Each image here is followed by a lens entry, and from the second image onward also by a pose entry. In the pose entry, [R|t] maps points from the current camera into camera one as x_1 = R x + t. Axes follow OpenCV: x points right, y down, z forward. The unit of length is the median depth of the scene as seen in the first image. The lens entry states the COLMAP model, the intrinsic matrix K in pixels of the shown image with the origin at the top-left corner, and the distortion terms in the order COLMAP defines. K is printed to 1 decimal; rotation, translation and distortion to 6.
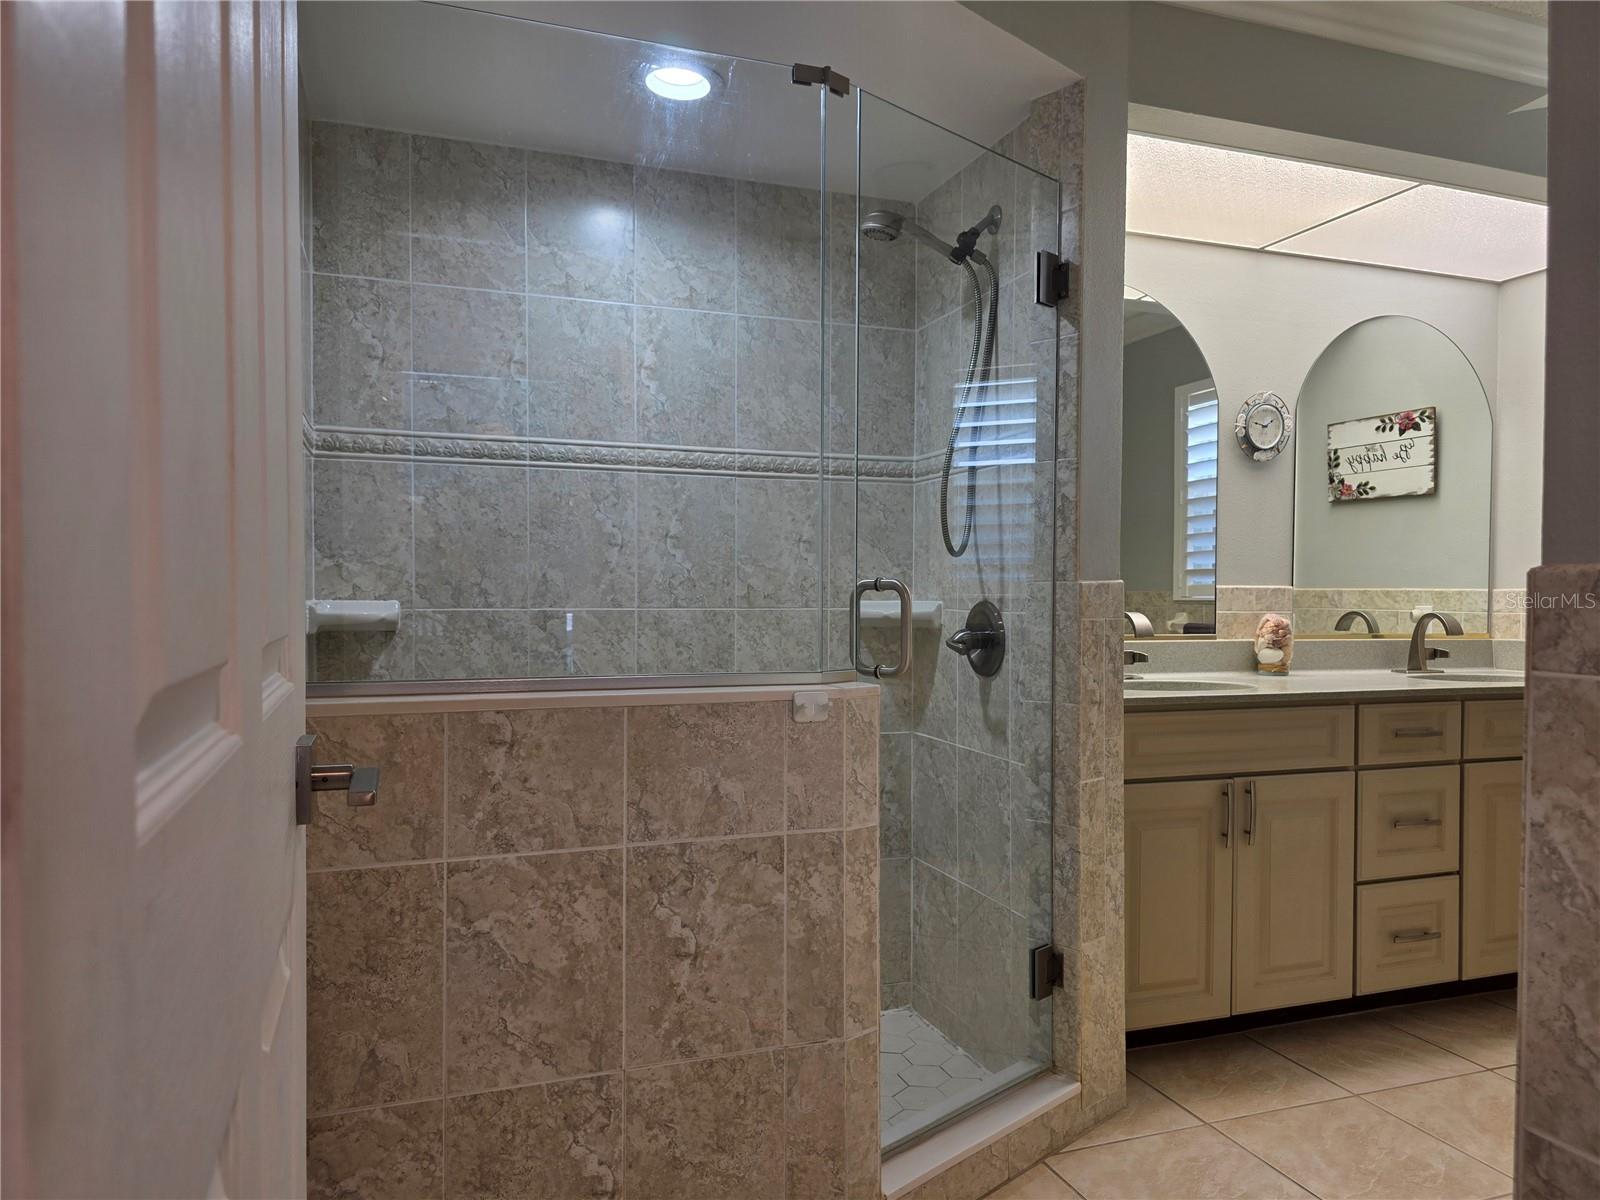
lens RADIAL K [[1076.4, 0, 800.2], [0, 1076.4, 599.5], [0, 0, 1]] dist [0.054455, -0.051293]
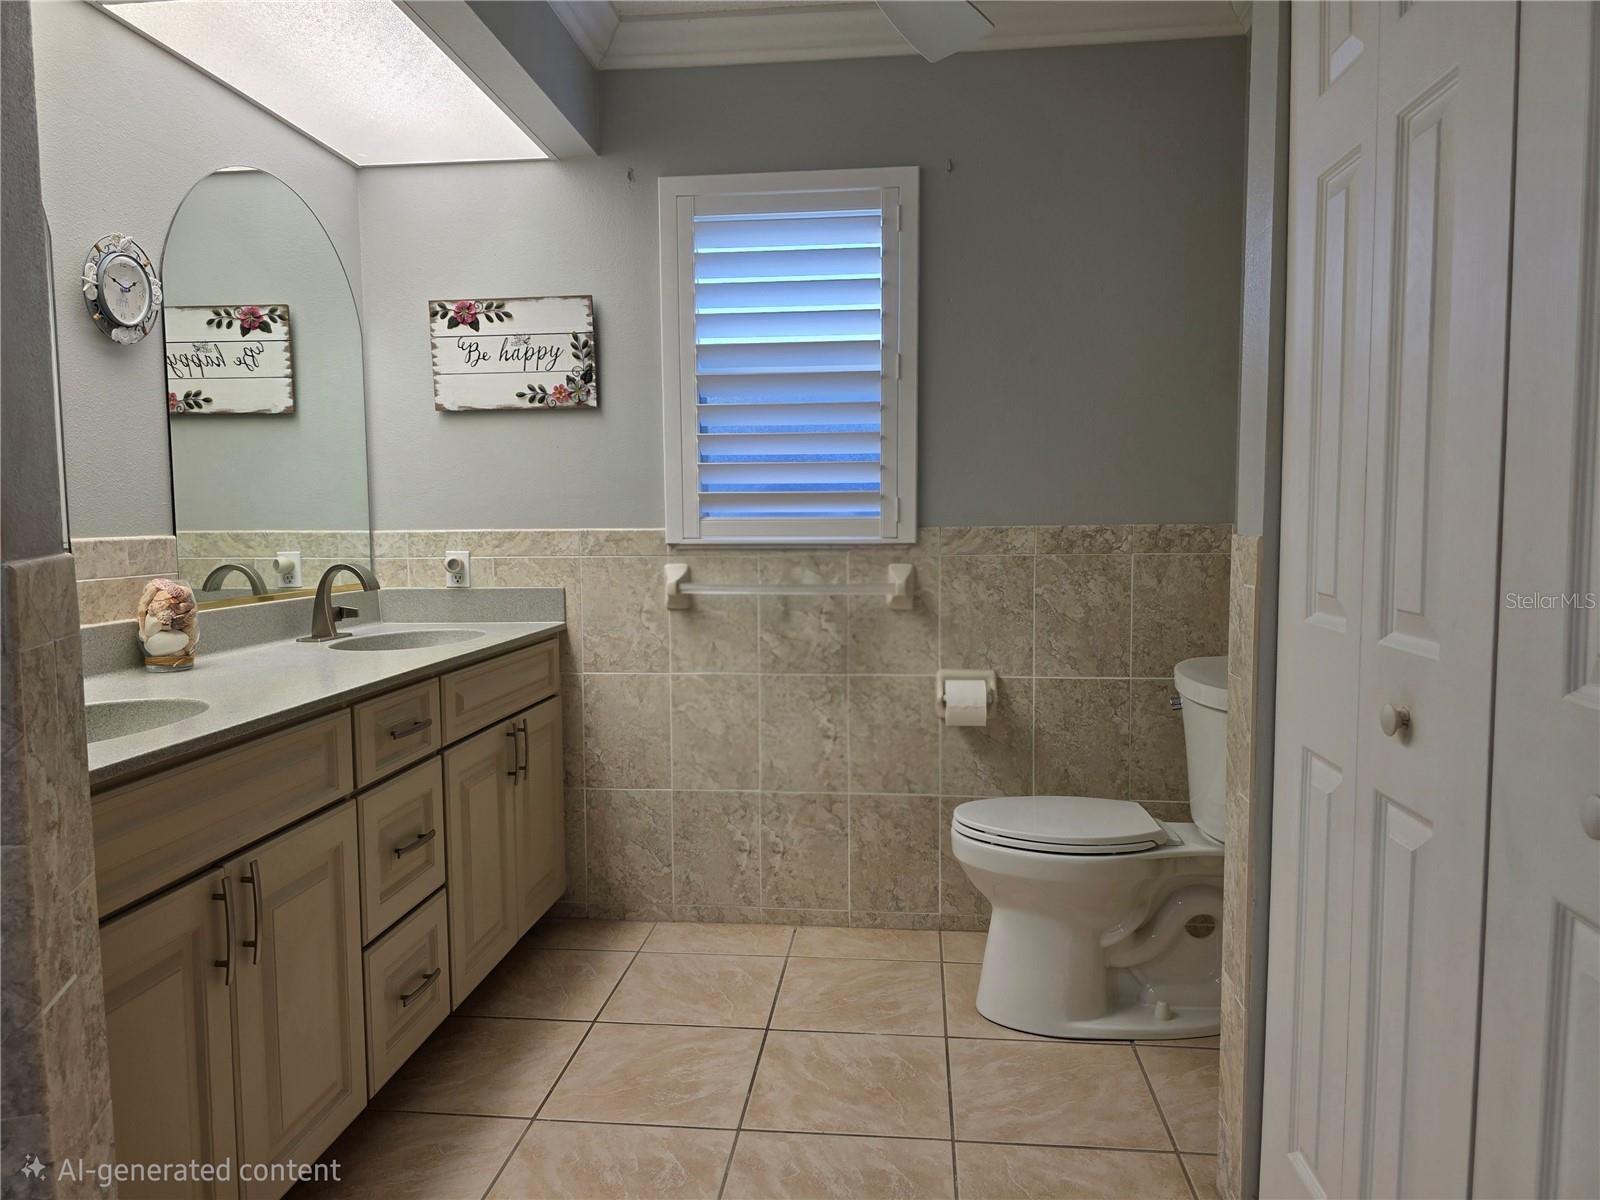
lens RADIAL K [[1076.4, 0, 793.1], [0, 1076.4, 596.3], [0, 0, 1]] dist [0.054455, -0.051293]
pose [[0.430952, -0.079424, 0.898873, 0.000678], [0.017373, 0.996665, 0.079735, -0.022272], [-0.902207, -0.018746, 0.430895, 0.354612]]
